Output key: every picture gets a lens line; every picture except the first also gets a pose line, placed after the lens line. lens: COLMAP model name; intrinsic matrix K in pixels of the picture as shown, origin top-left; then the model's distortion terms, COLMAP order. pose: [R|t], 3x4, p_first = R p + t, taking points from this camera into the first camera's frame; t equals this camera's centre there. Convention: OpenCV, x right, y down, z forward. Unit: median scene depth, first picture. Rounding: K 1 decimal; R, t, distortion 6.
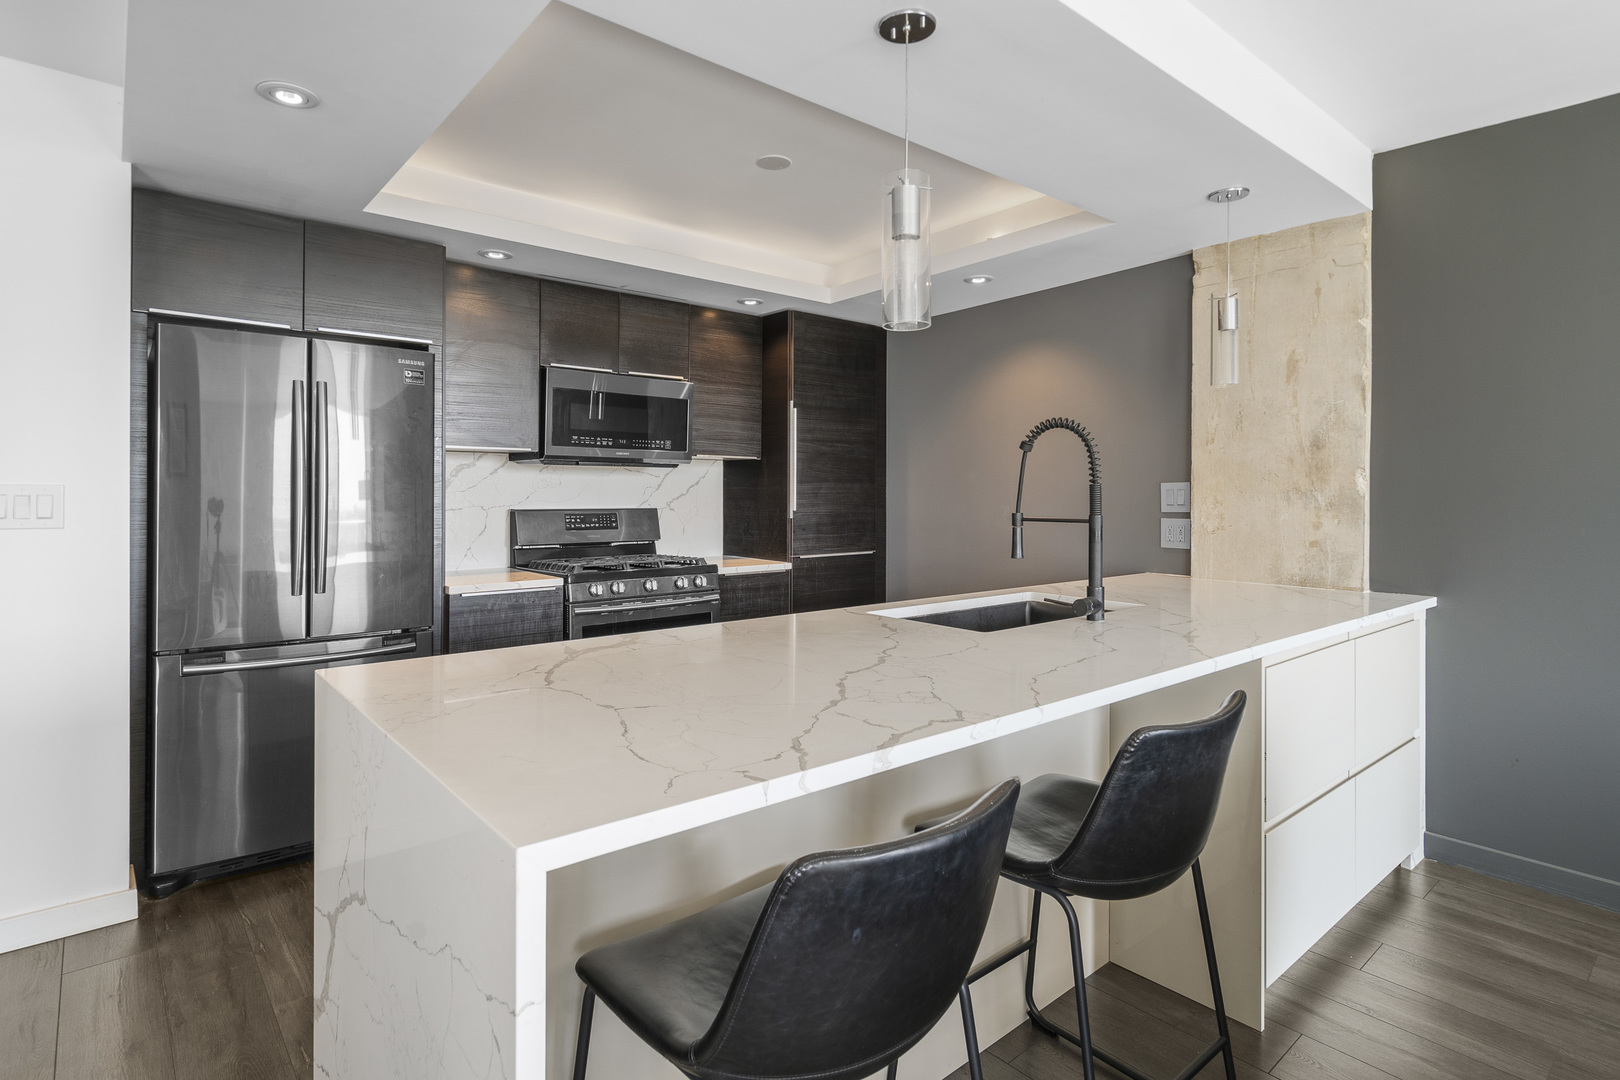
lens RADIAL K [[811.7, 0, 816.1], [0, 811.7, 502.4], [0, 0, 1]] dist [-0.002983, 0.000975]
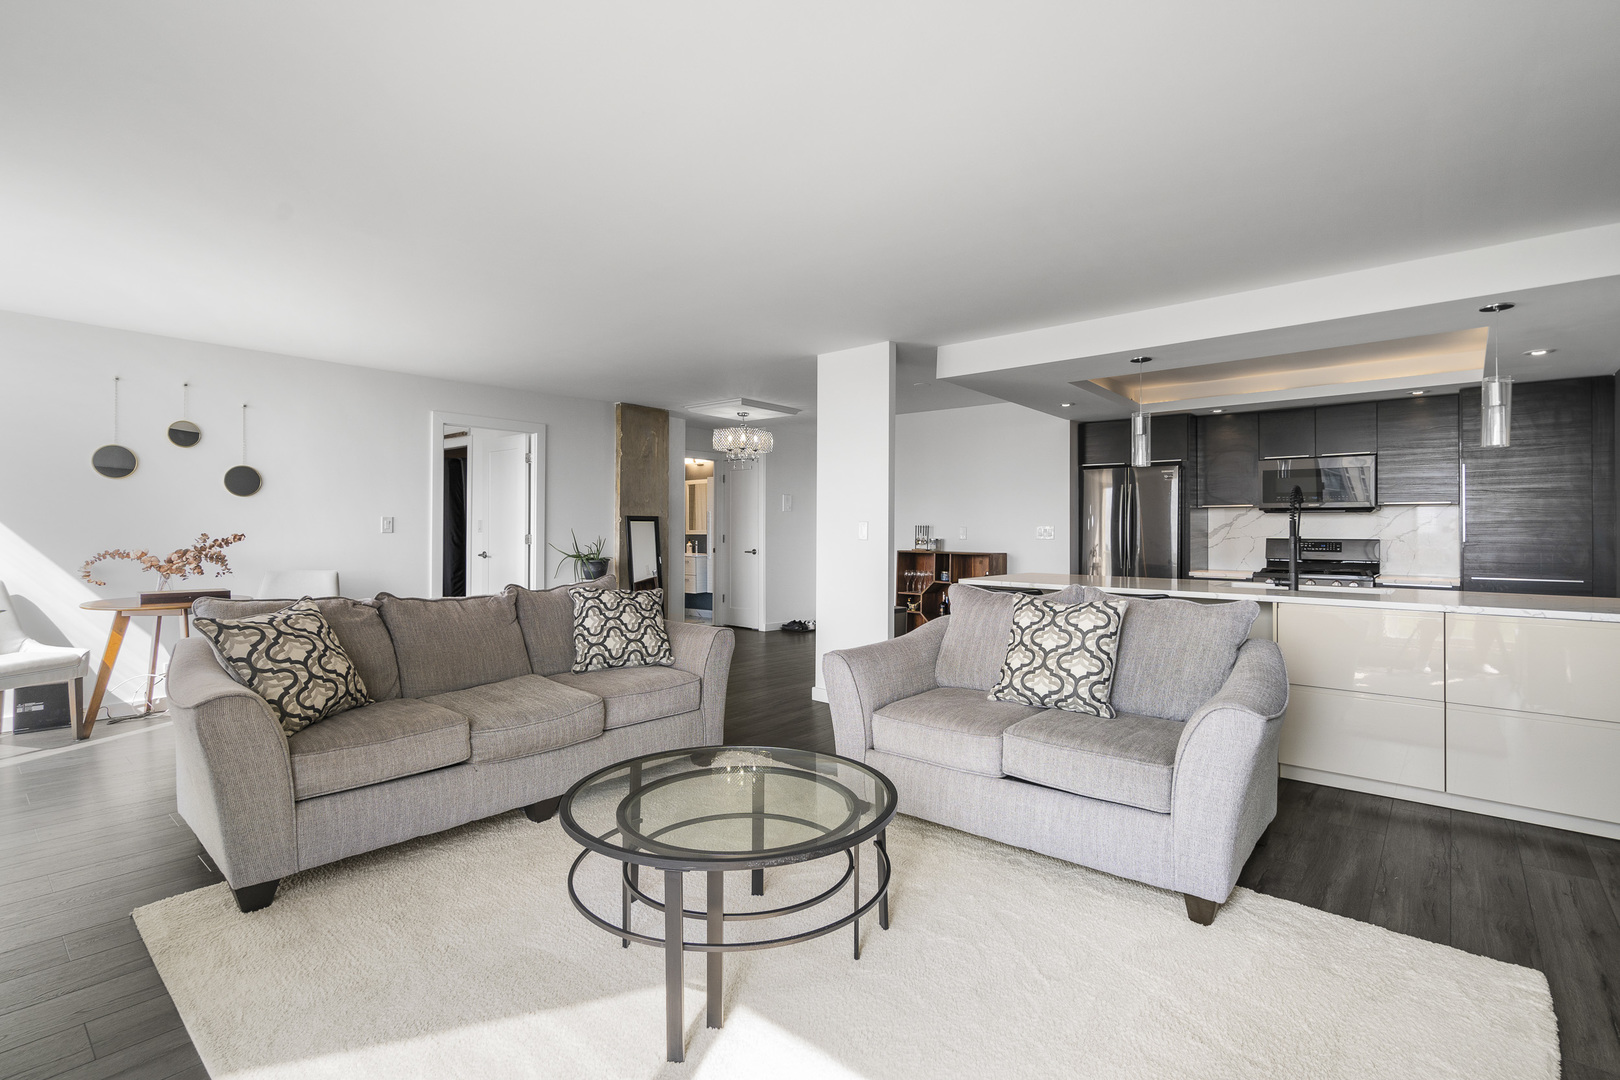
lens RADIAL K [[749.9, 0, 808.6], [0, 749.9, 536.7], [0, 0, 1]] dist [-0.005018, 0.001134]
pose [[0.137057, 0.002018, -0.990561, 1.310807], [-0.020259, 0.999794, -0.000767, 0.030368], [0.990356, 0.020173, 0.137070, -0.259117]]
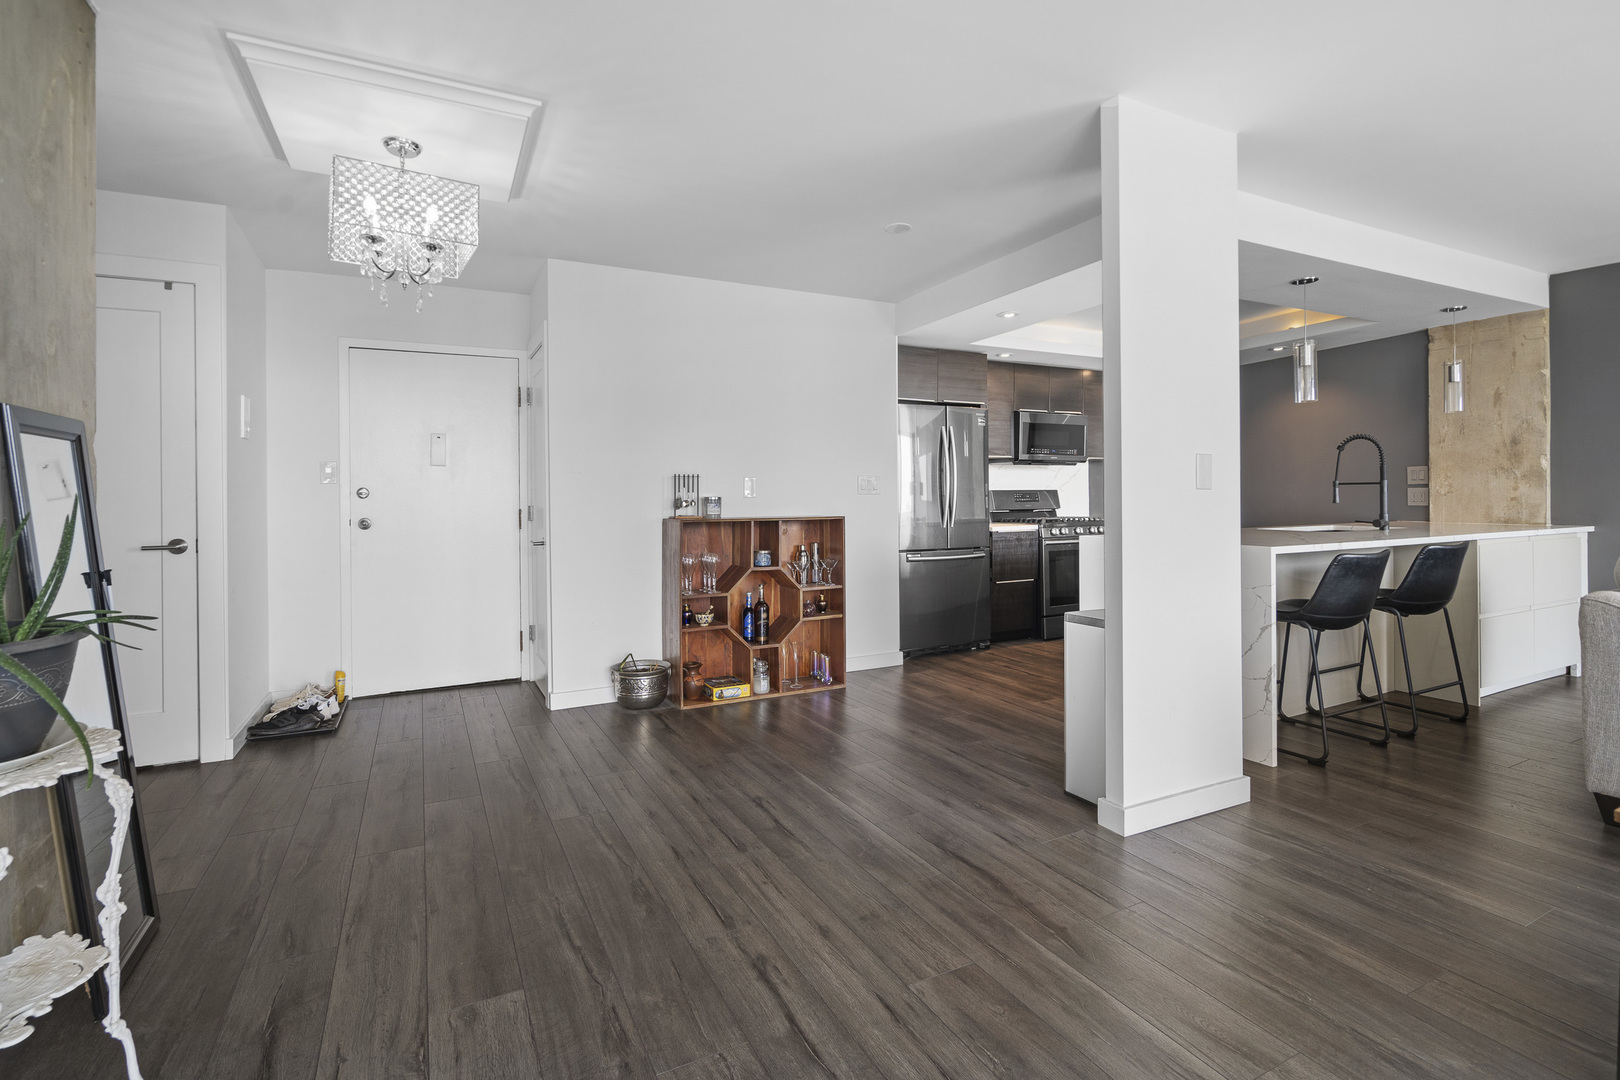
lens RADIAL K [[749.9, 0, 809.0], [0, 749.9, 501.4], [0, 0, 1]] dist [-0.005018, 0.001134]
pose [[0.971728, -0.012063, -0.235793, -0.452169], [0.011689, 0.999927, -0.002984, 0.041344], [0.235812, 0.000144, 0.971799, -0.866828]]
